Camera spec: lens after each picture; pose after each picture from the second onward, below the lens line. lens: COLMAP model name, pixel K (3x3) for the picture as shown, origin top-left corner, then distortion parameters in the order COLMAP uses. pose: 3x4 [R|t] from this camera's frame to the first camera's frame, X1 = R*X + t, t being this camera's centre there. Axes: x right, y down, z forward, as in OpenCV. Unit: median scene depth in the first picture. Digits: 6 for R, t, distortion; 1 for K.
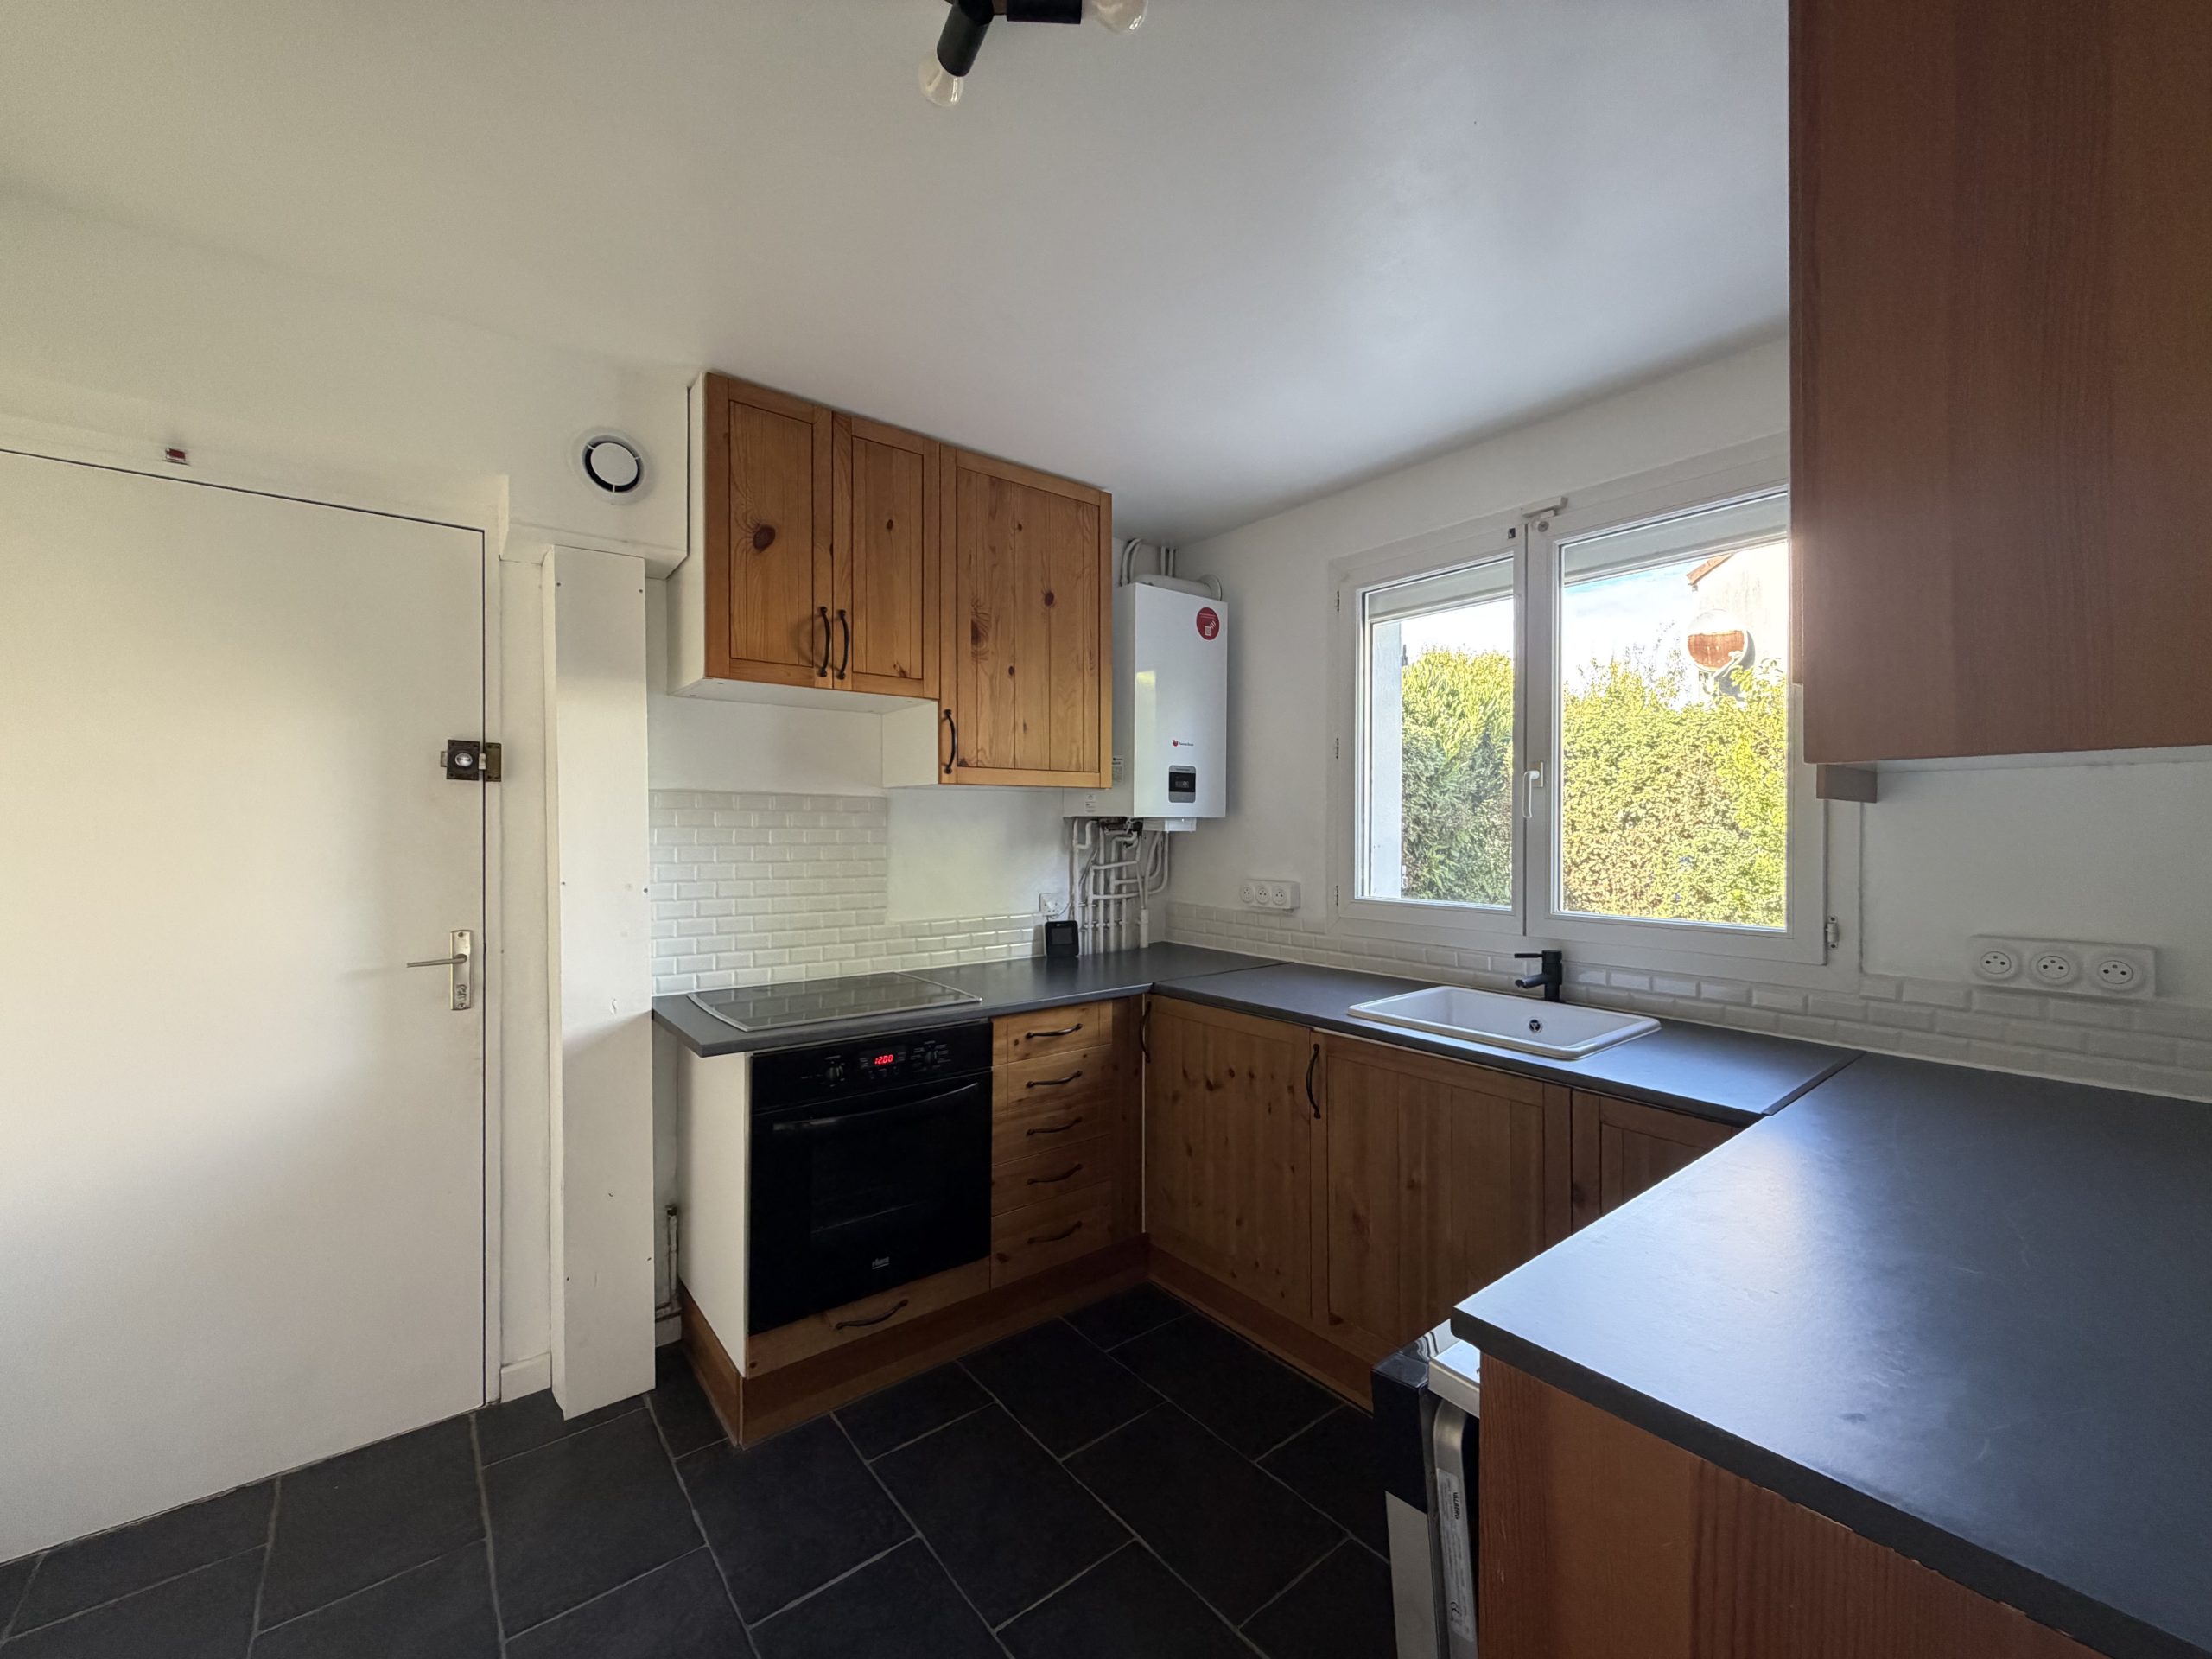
lens RADIAL K [[880.0, 0, 1098.1], [0, 880.0, 828.5], [0, 0, 1]] dist [-0.001289, -0.000702]
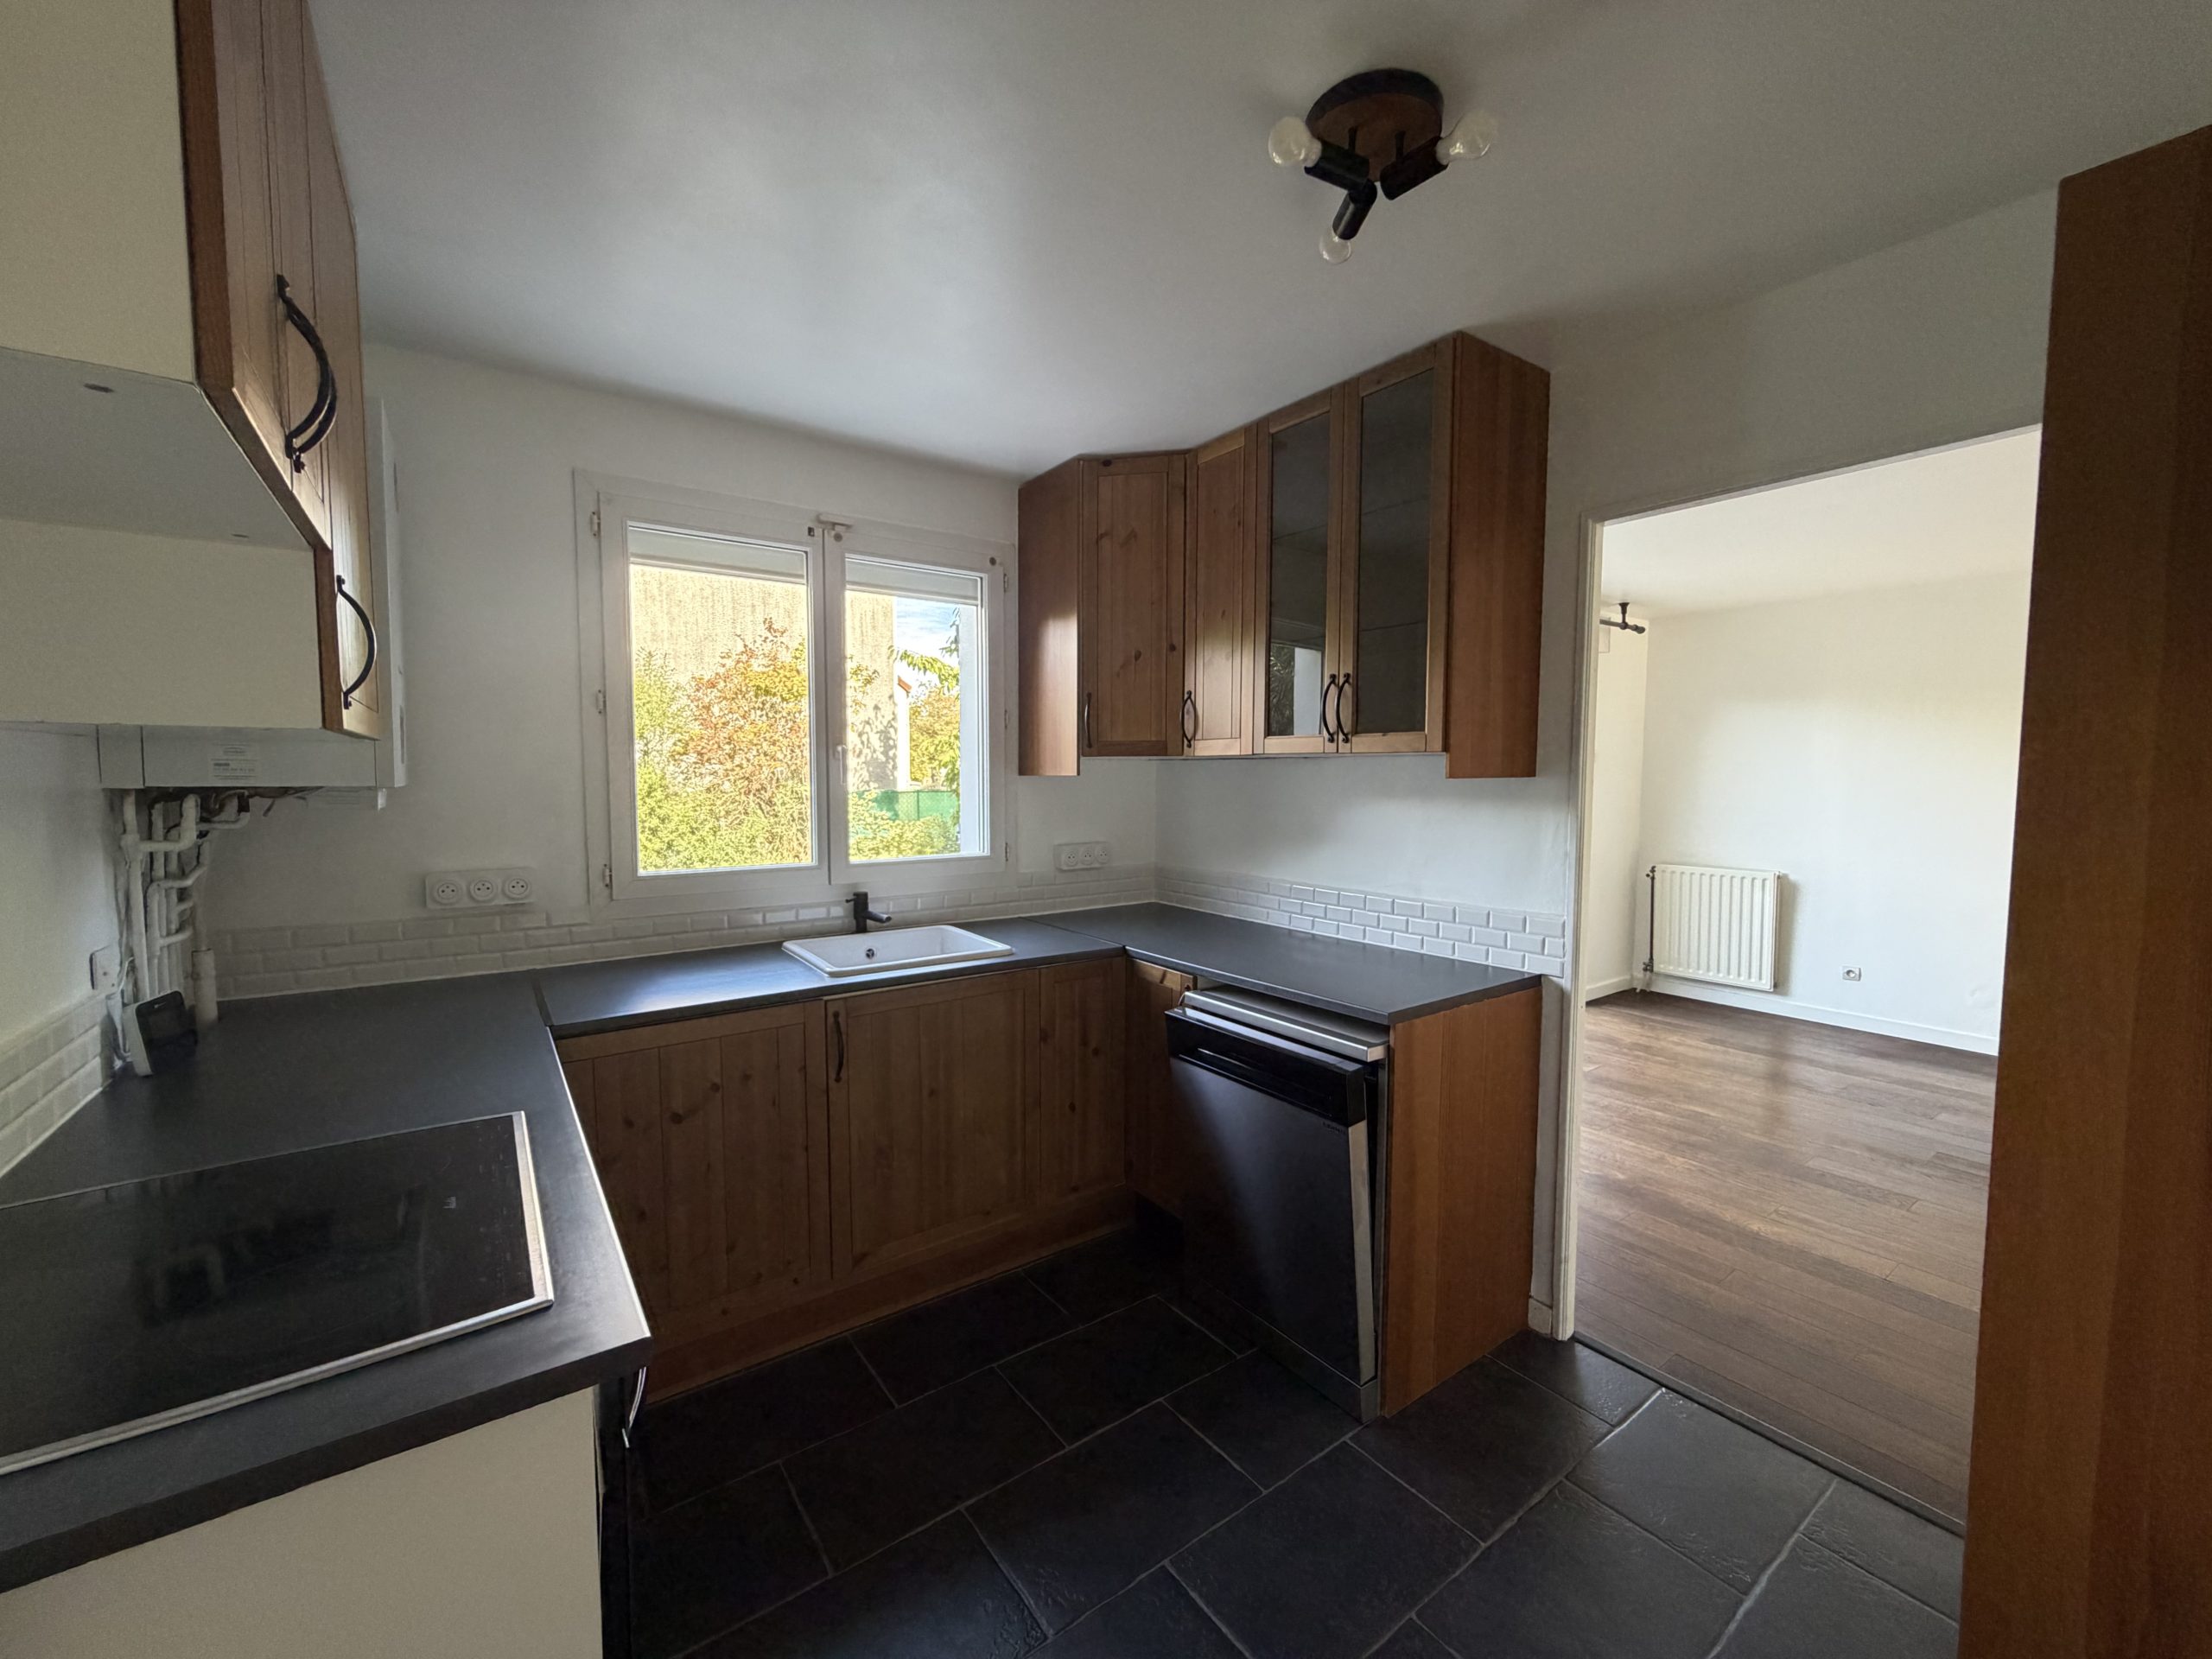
lens RADIAL K [[880.0, 0, 1098.5], [0, 880.0, 825.8], [0, 0, 1]] dist [-0.001289, -0.000702]
pose [[0.048747, -0.061186, 0.996935, -0.666671], [0.001131, 0.998125, 0.061203, -0.028278], [-0.998811, -0.001856, 0.048725, 0.585253]]
